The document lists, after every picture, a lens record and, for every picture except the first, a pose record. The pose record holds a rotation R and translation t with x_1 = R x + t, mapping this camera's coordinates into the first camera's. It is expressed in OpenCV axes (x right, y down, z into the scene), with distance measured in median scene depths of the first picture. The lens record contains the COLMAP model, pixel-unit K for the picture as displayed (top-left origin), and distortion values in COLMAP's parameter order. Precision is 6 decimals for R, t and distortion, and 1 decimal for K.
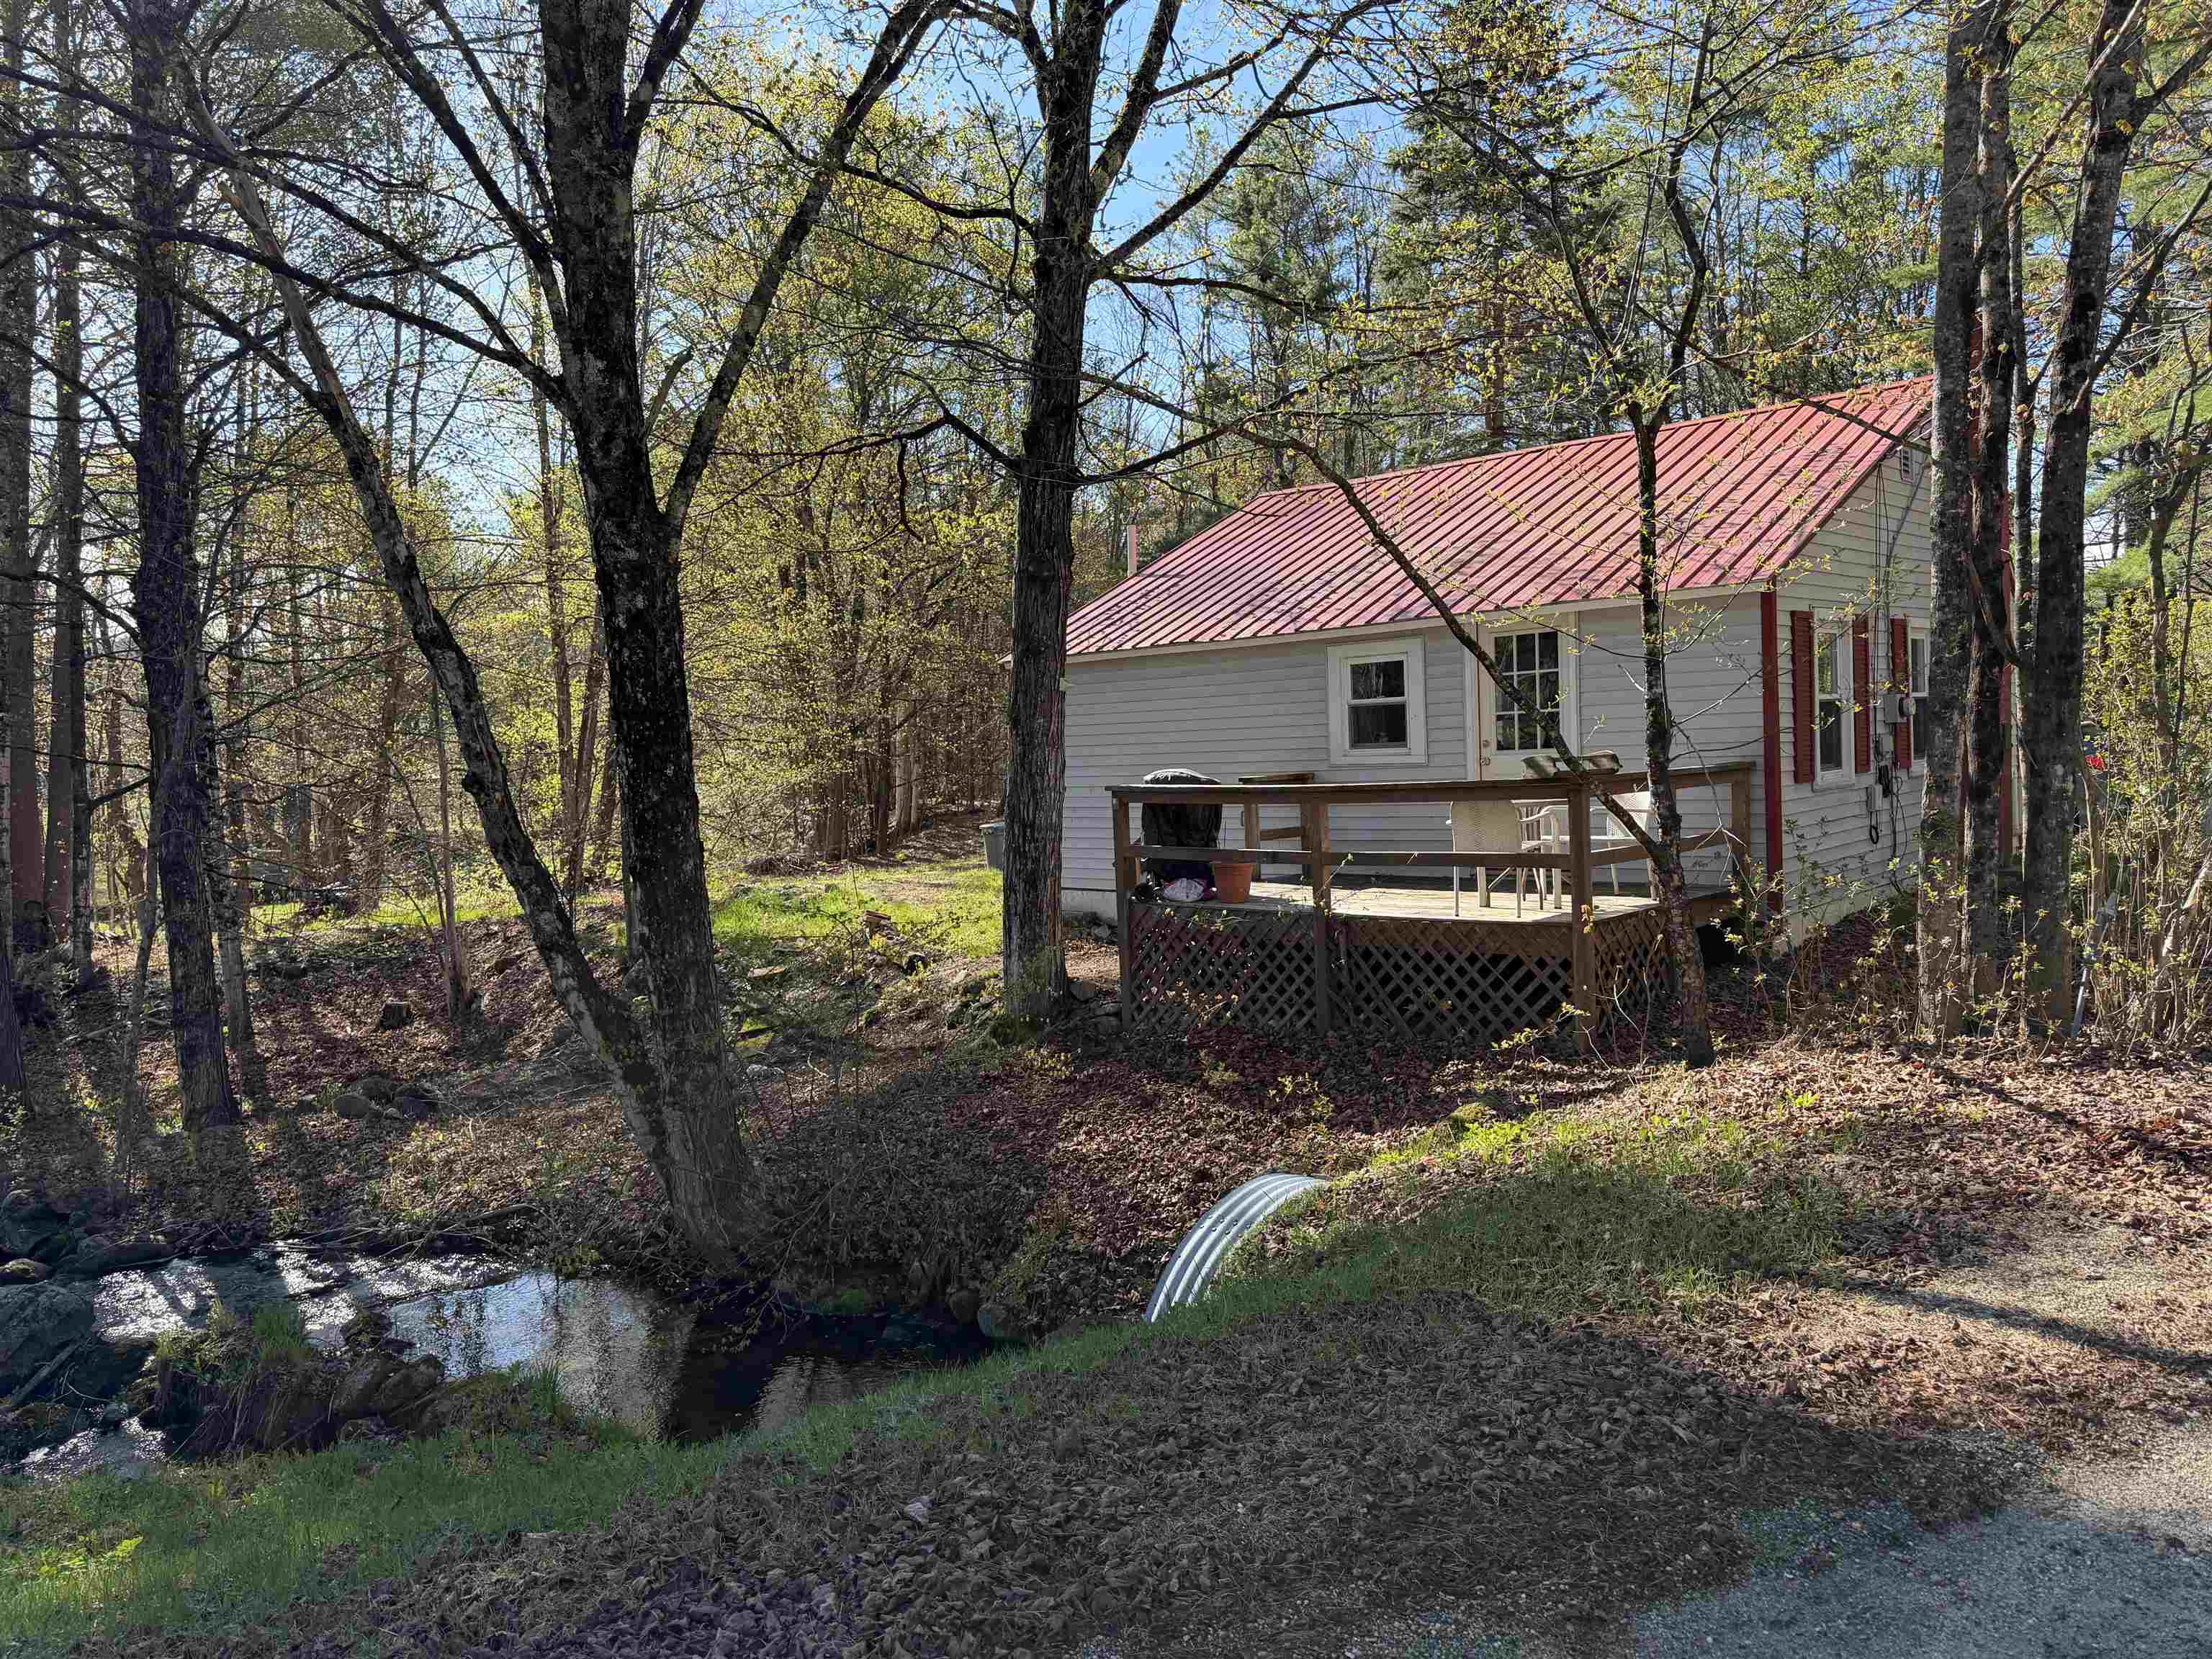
lens RADIAL K [[1574.6, 0, 1106.0], [0, 1574.6, 829.5], [0, 0, 1]] dist [0.079440, -0.074705]
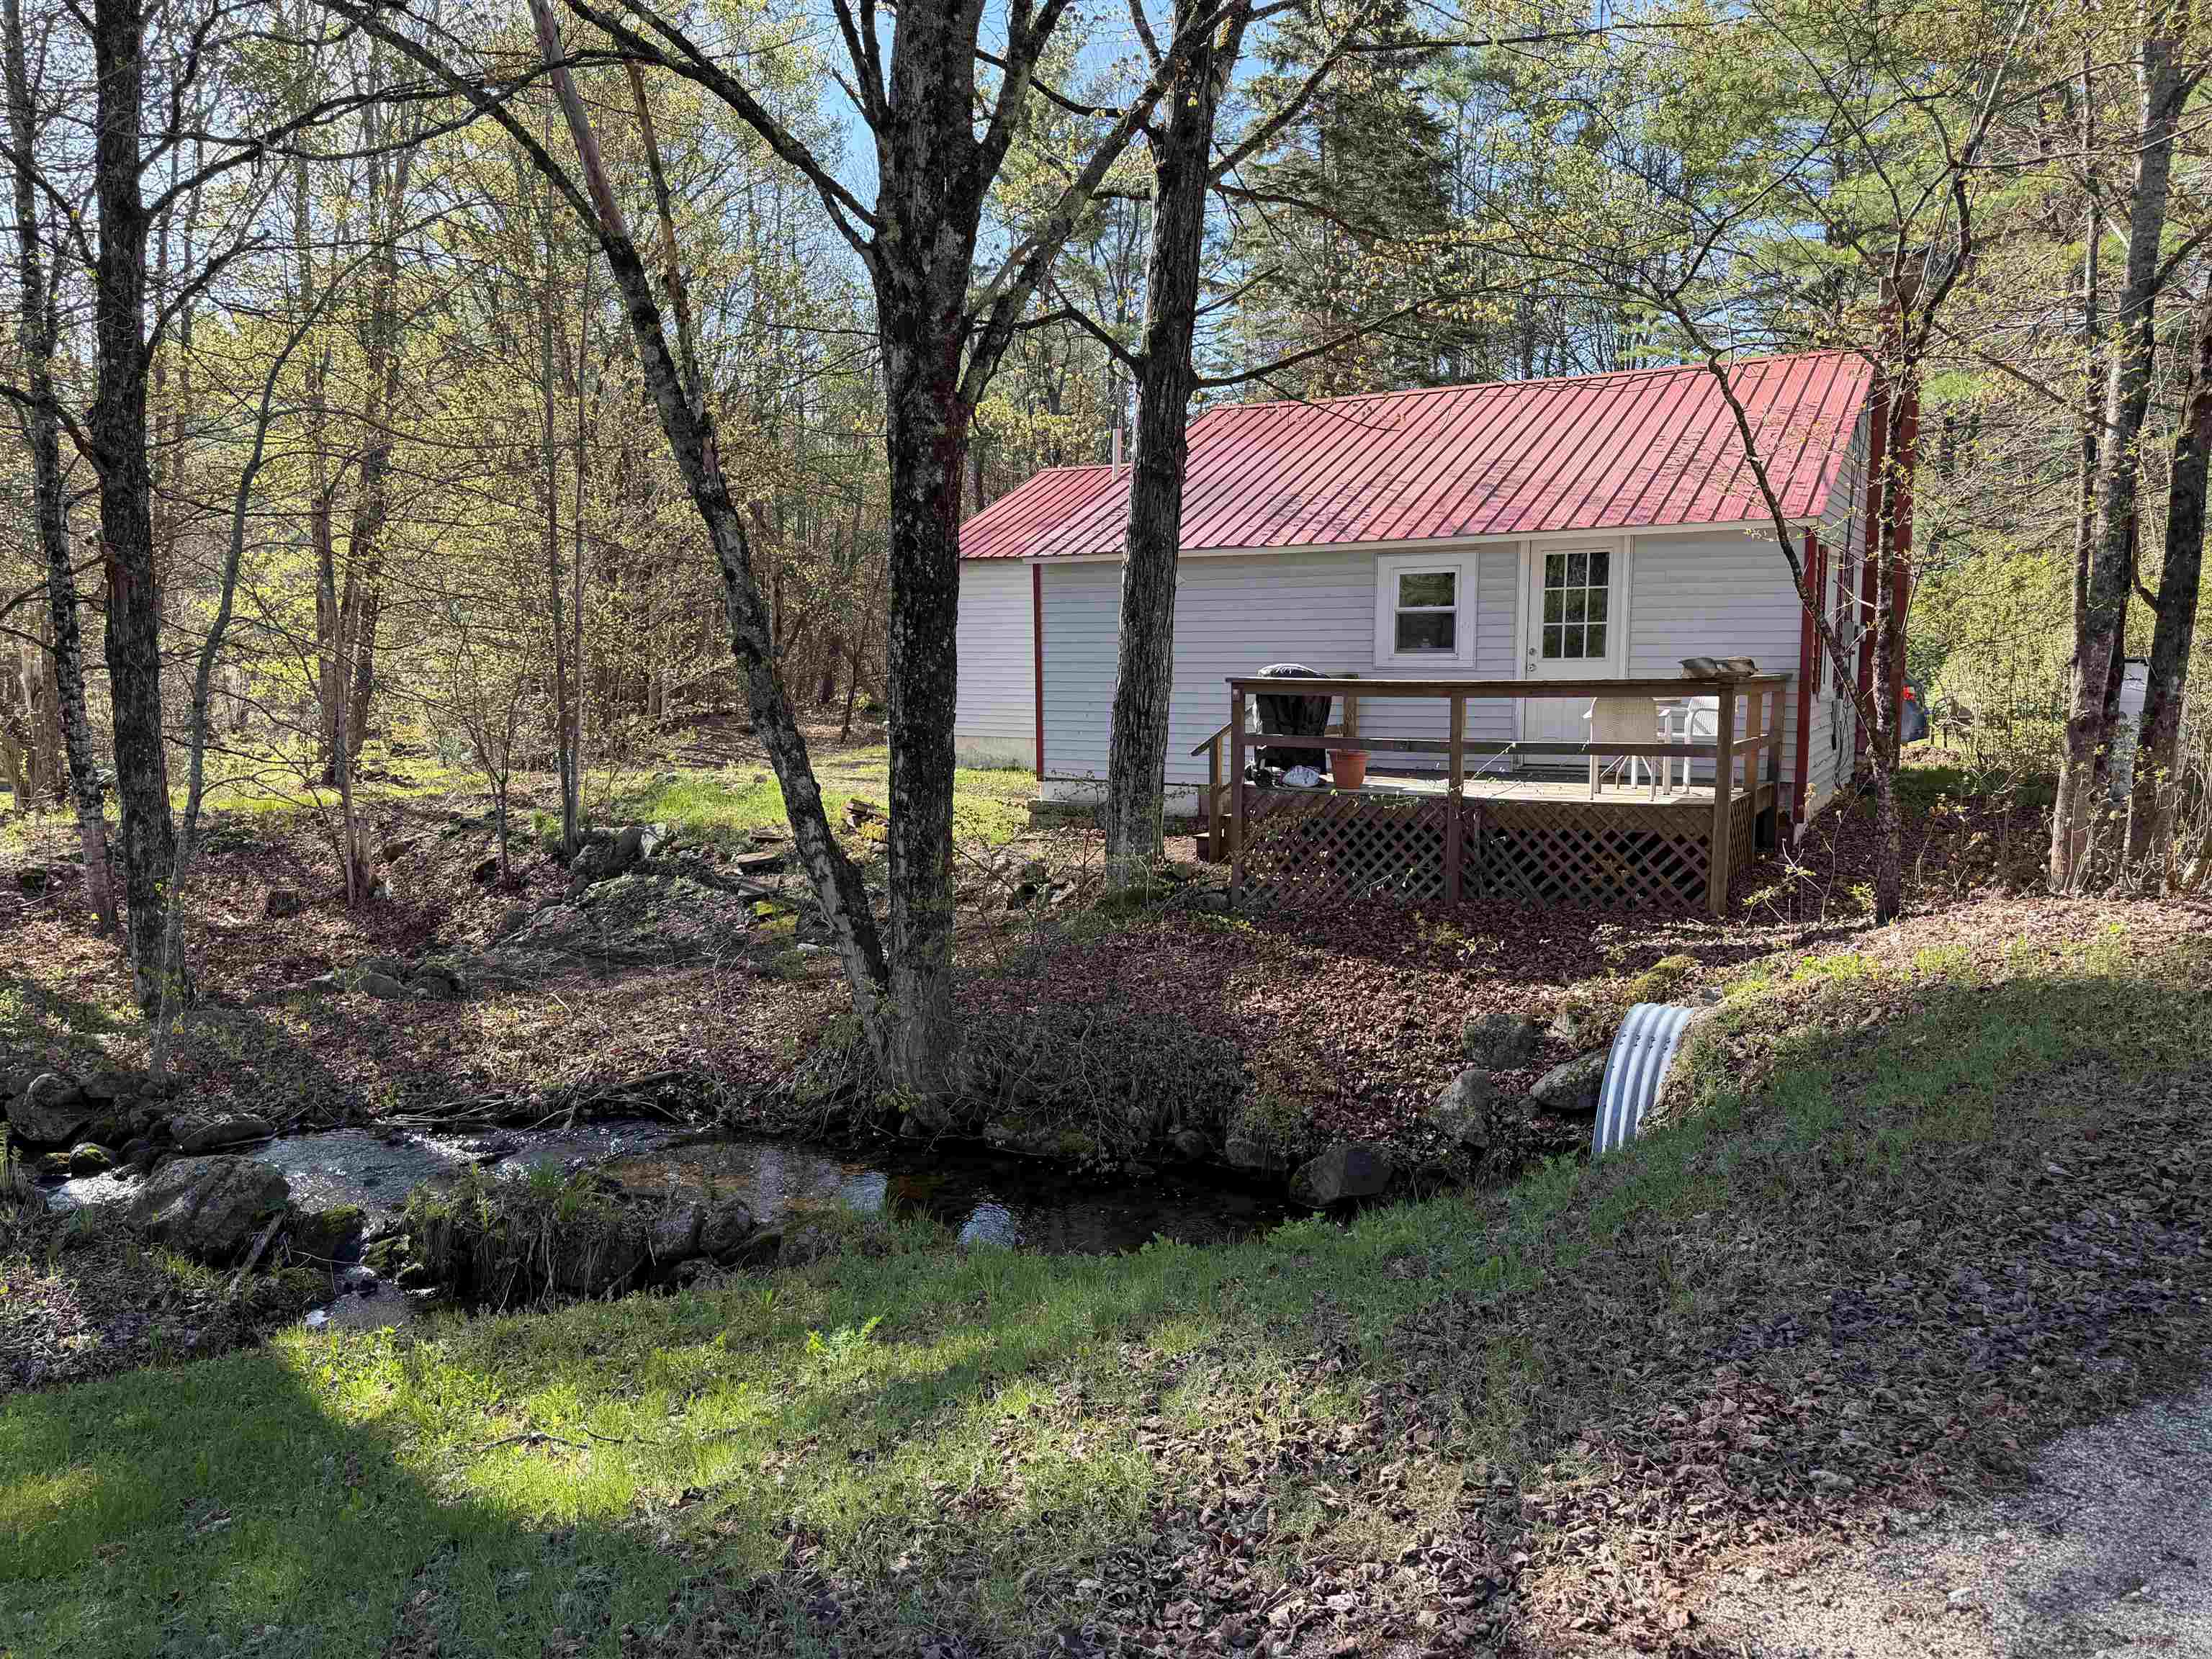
lens RADIAL K [[1574.6, 0, 1106.0], [0, 1574.6, 829.5], [0, 0, 1]] dist [0.079440, -0.074705]
pose [[0.975504, 0.014082, 0.219528, -0.315885], [-0.025713, 0.998407, 0.050215, 0.024112], [-0.218472, -0.054629, 0.974313, -0.029331]]
